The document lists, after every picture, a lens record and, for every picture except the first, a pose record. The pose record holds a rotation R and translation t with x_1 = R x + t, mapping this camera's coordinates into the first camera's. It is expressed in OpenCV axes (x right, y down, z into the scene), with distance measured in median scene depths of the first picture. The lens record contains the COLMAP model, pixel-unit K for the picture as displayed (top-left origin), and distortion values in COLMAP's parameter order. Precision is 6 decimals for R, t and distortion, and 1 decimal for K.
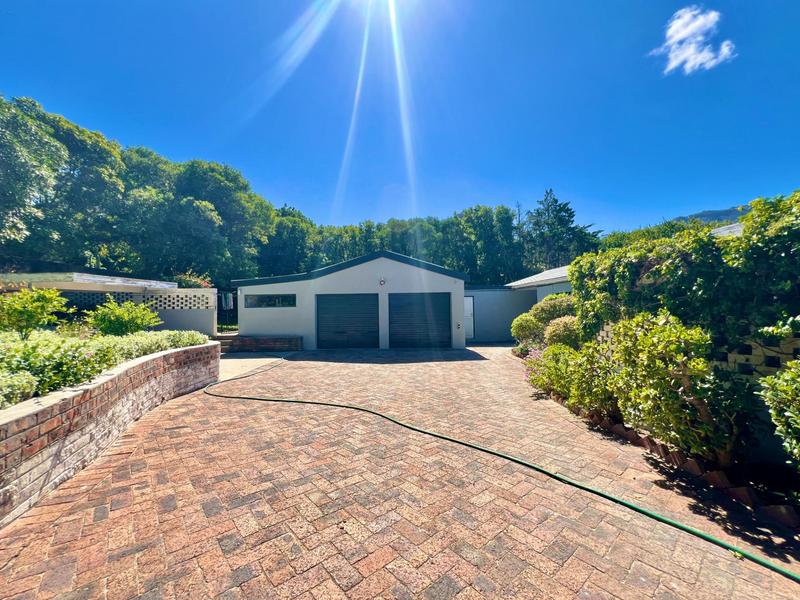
lens RADIAL K [[320.7, 0, 397.1], [0, 320.7, 302.9], [0, 0, 1]] dist [-0.002284, -0.000083]
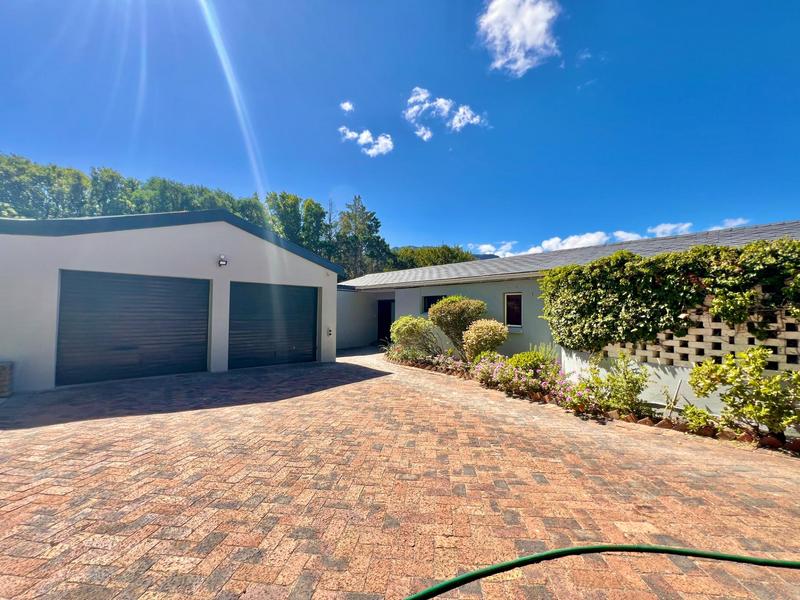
lens RADIAL K [[320.7, 0, 401.5], [0, 320.7, 301.0], [0, 0, 1]] dist [-0.002284, -0.000083]
pose [[0.733159, 0.046622, 0.678457, -0.201269], [-0.034755, 0.998912, -0.031085, 0.016191], [-0.679169, -0.000790, 0.733982, 0.311461]]
